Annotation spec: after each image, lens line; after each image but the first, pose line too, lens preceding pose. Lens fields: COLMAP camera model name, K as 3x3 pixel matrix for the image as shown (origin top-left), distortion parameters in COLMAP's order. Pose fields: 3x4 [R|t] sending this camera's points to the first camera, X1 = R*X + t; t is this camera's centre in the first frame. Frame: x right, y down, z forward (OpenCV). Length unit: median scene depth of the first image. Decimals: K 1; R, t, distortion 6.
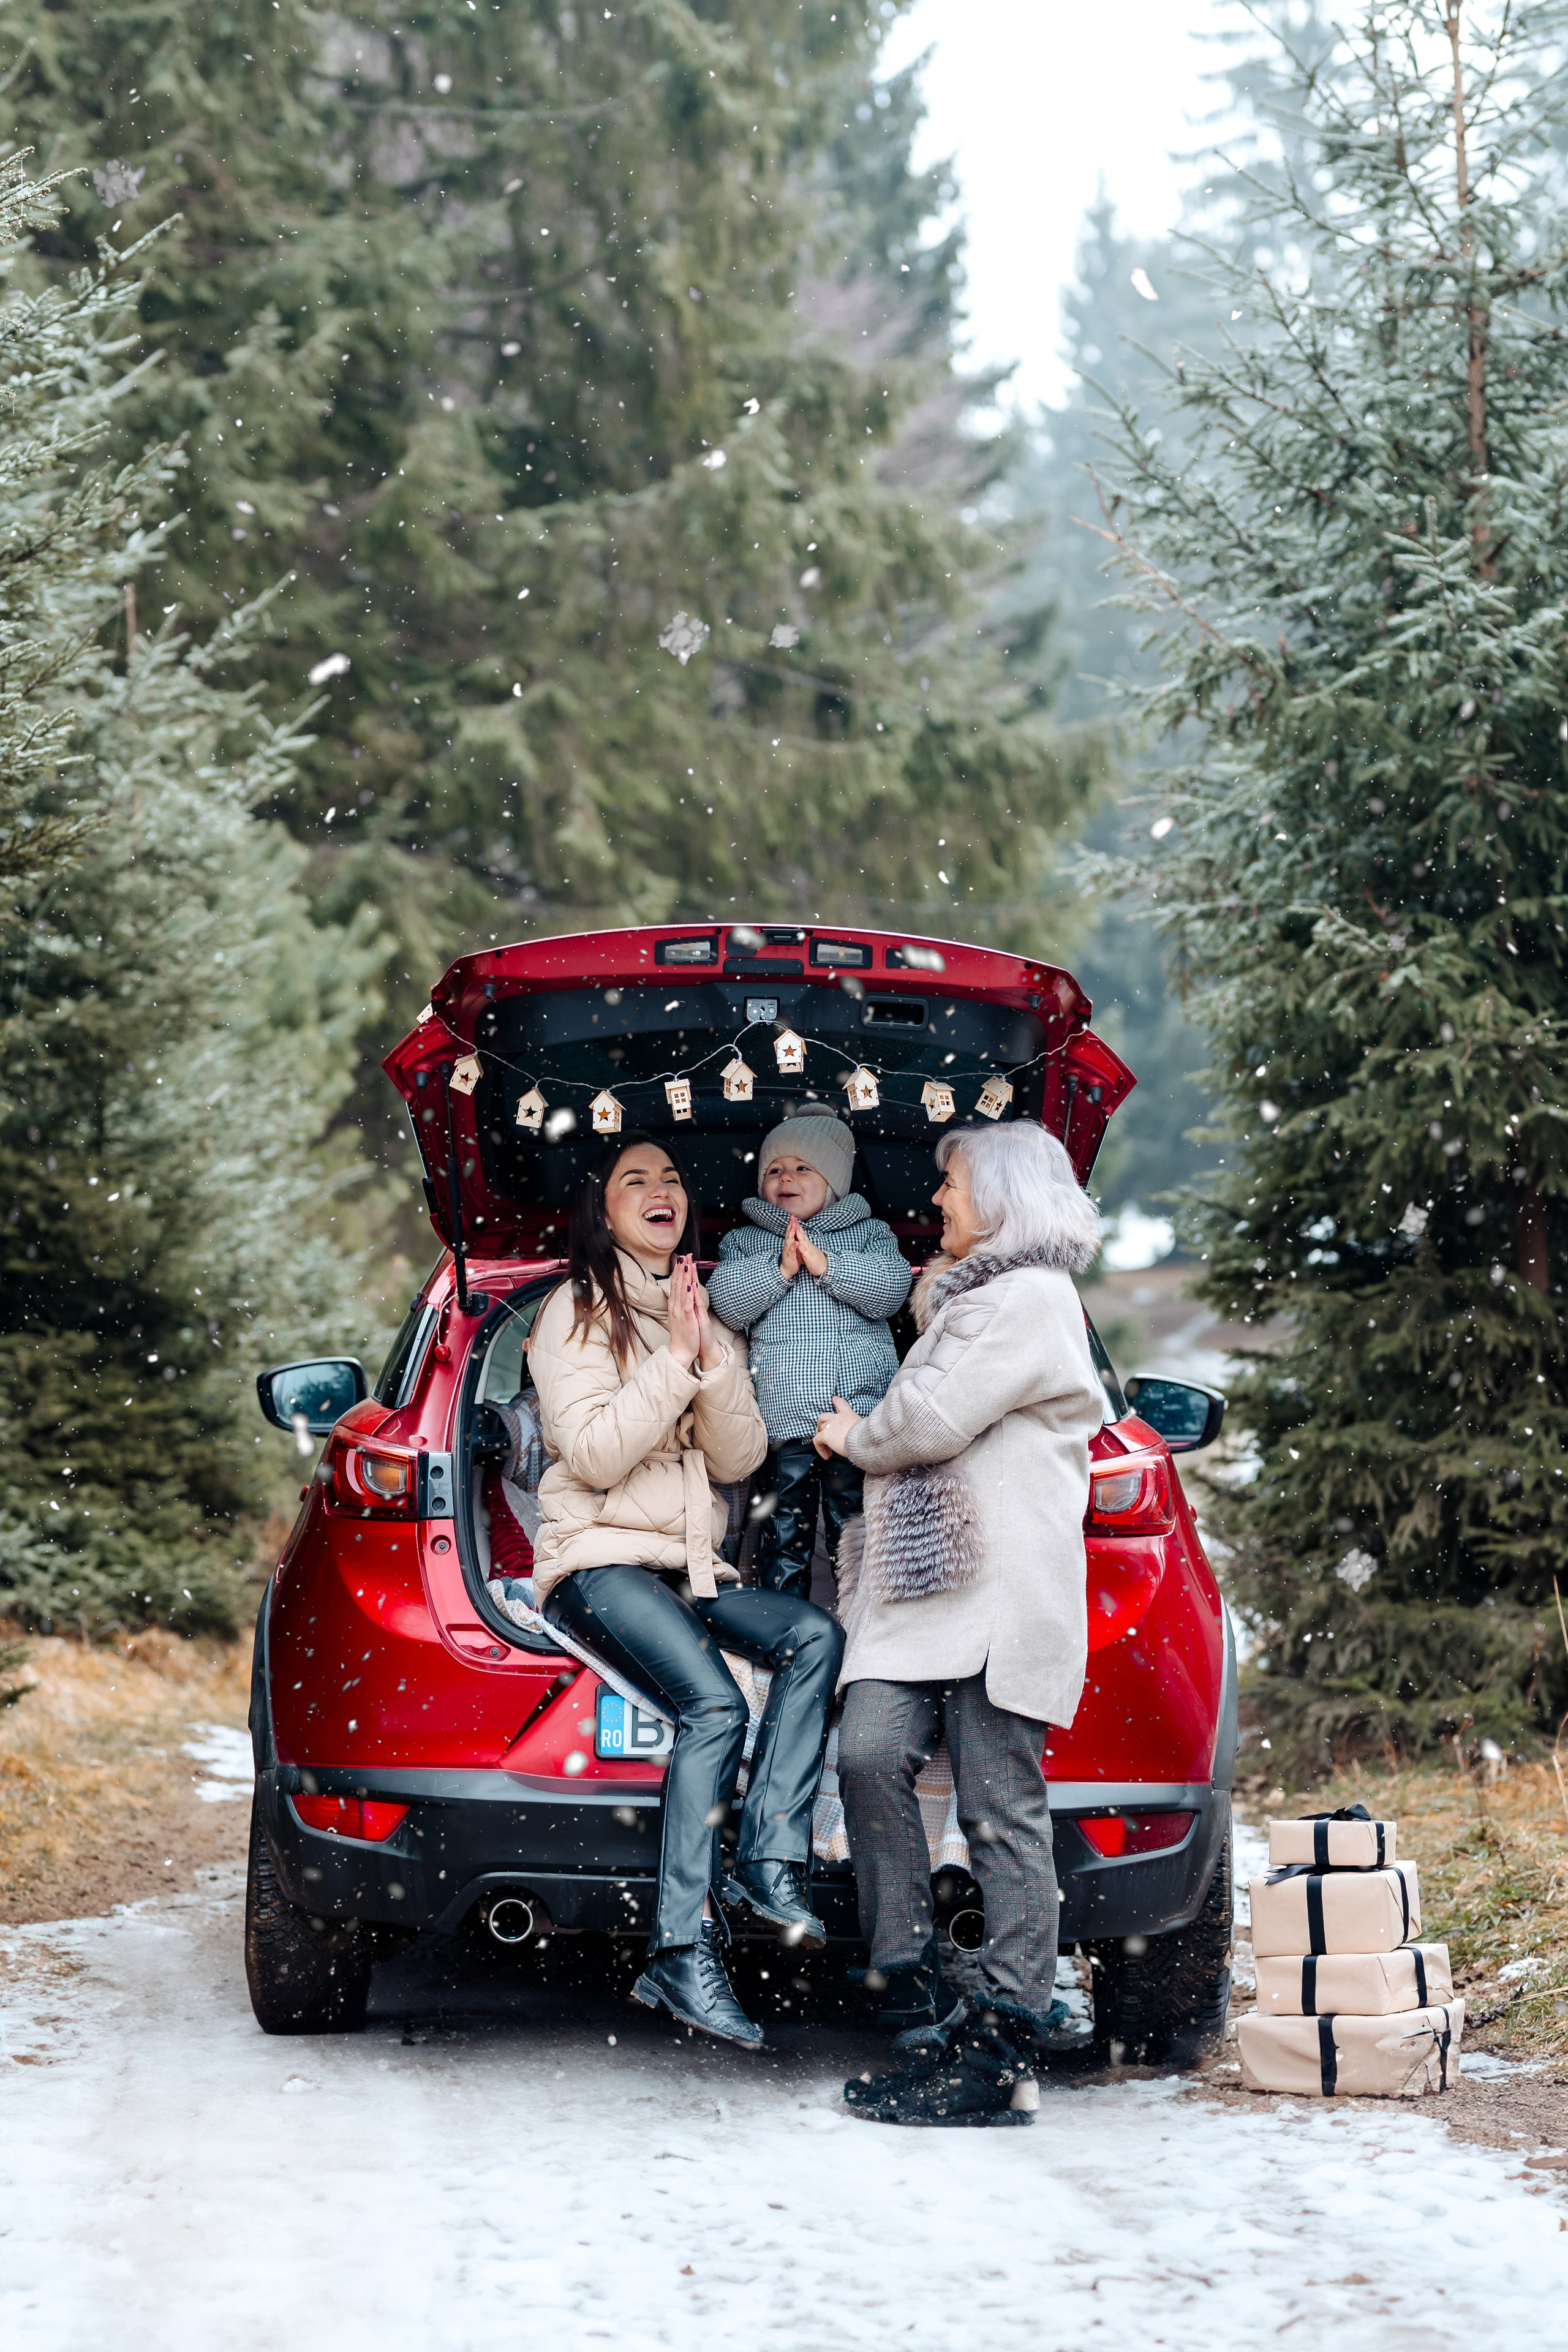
lens RADIAL K [[5758.8, 0, 684.9], [0, 5758.8, 1127.1], [0, 0, 1]] dist [0.000736, -0.003958]
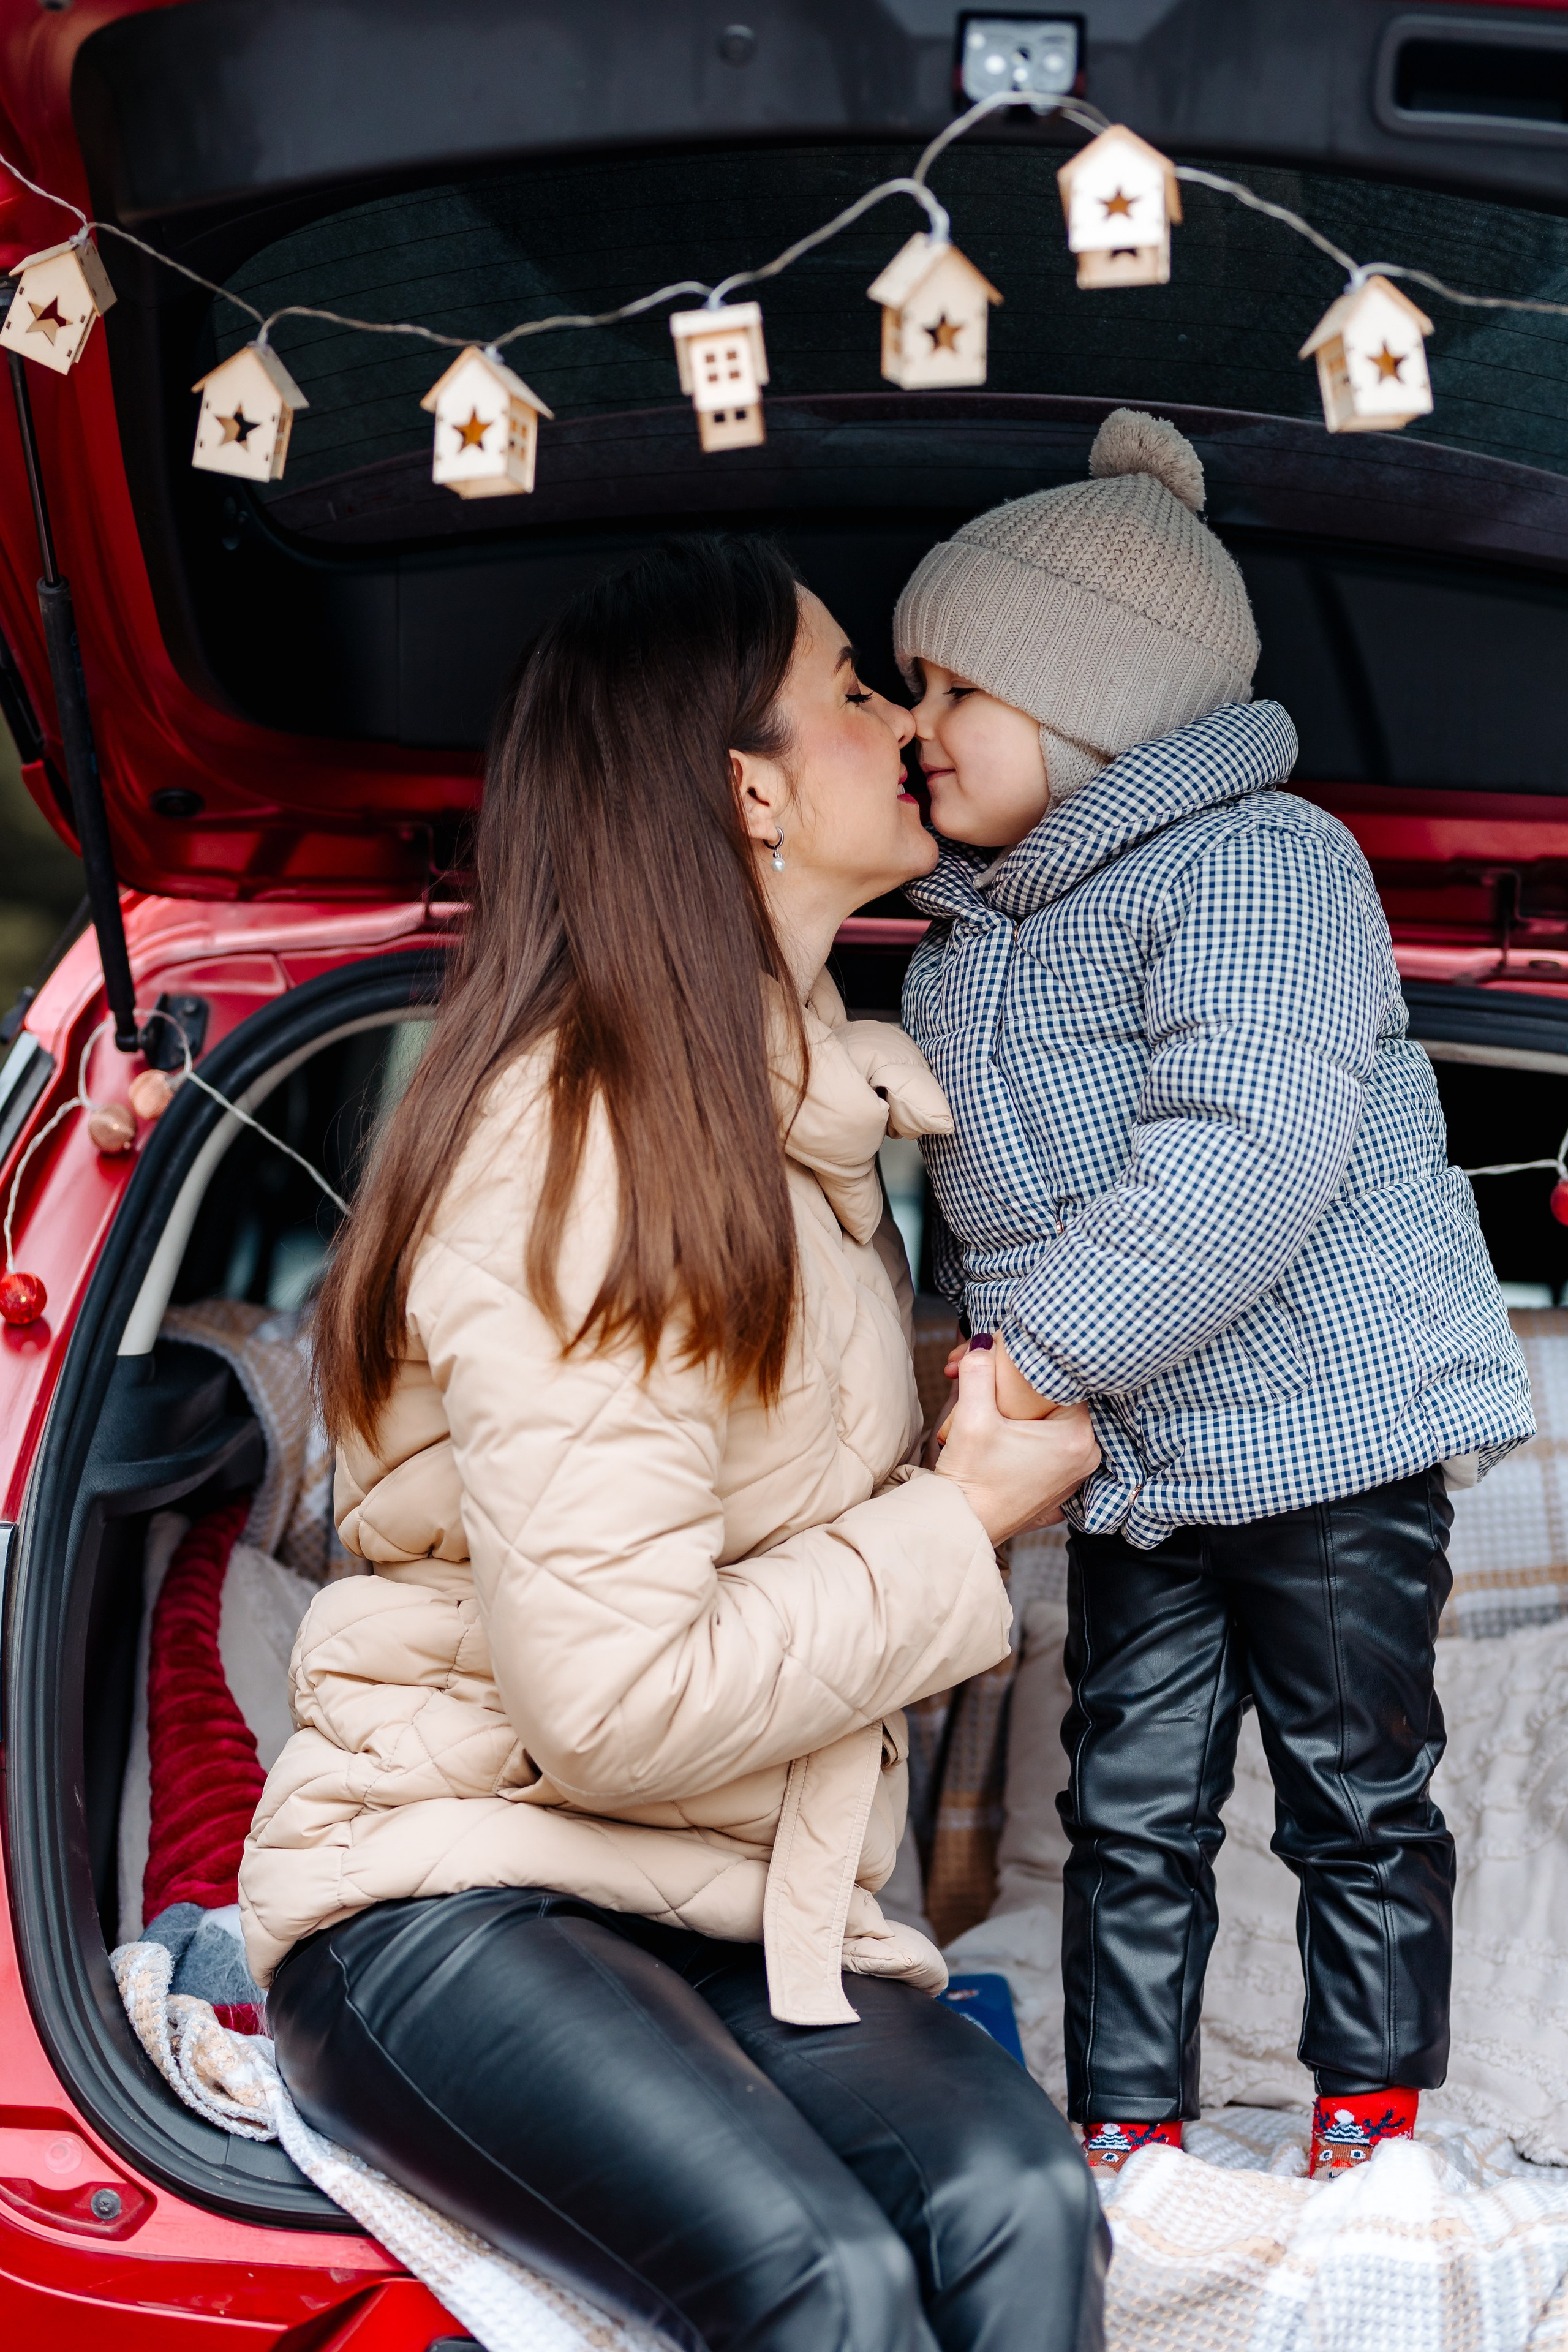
lens RADIAL K [[5758.8, 0, 684.9], [0, 5758.8, 1127.1], [0, 0, 1]] dist [0.000736, -0.003958]
pose [[0.997961, 0.023313, -0.059422, 0.014353], [-0.018561, 0.996677, 0.079314, 0.009317], [0.061073, -0.078050, 0.995077, 0.693245]]
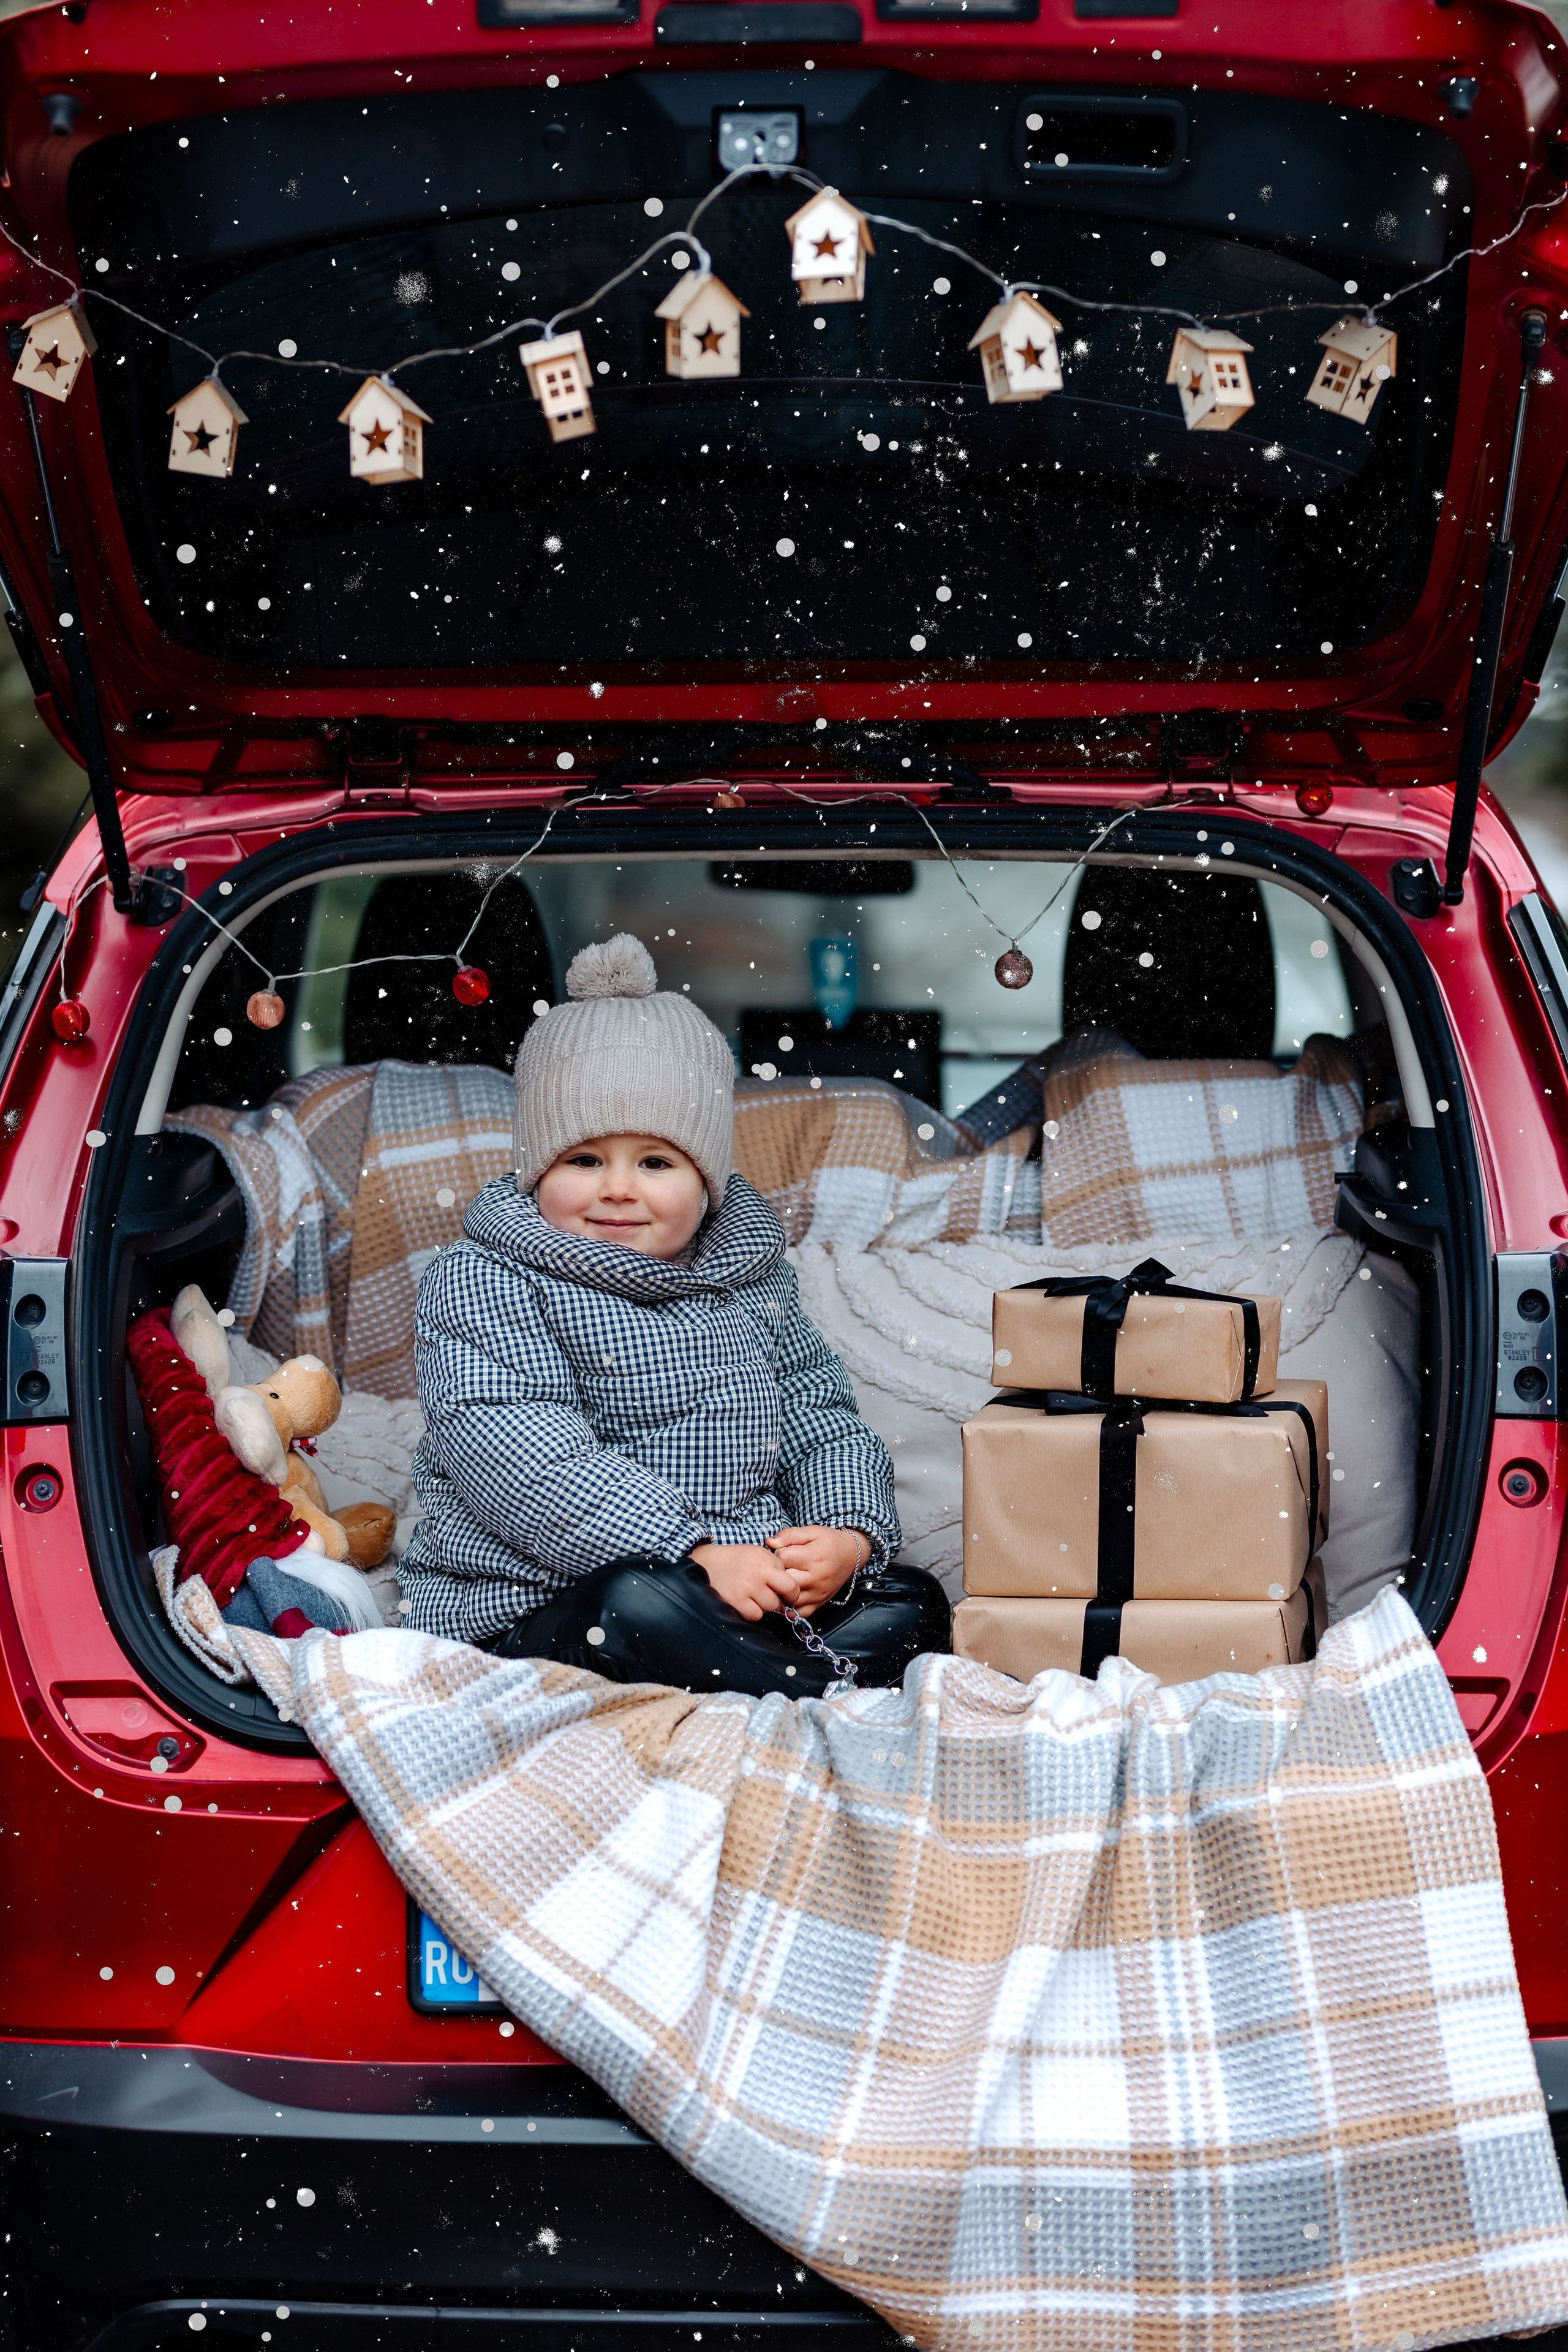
lens RADIAL K [[5758.8, 0, 684.9], [0, 5758.8, 1127.1], [0, 0, 1]] dist [0.000736, -0.003958]
pose [[0.998972, -0.027691, -0.035889, 0.020054], [0.030901, 0.995258, 0.092232, 0.009262], [0.033165, -0.093247, 0.995091, 0.585250]]
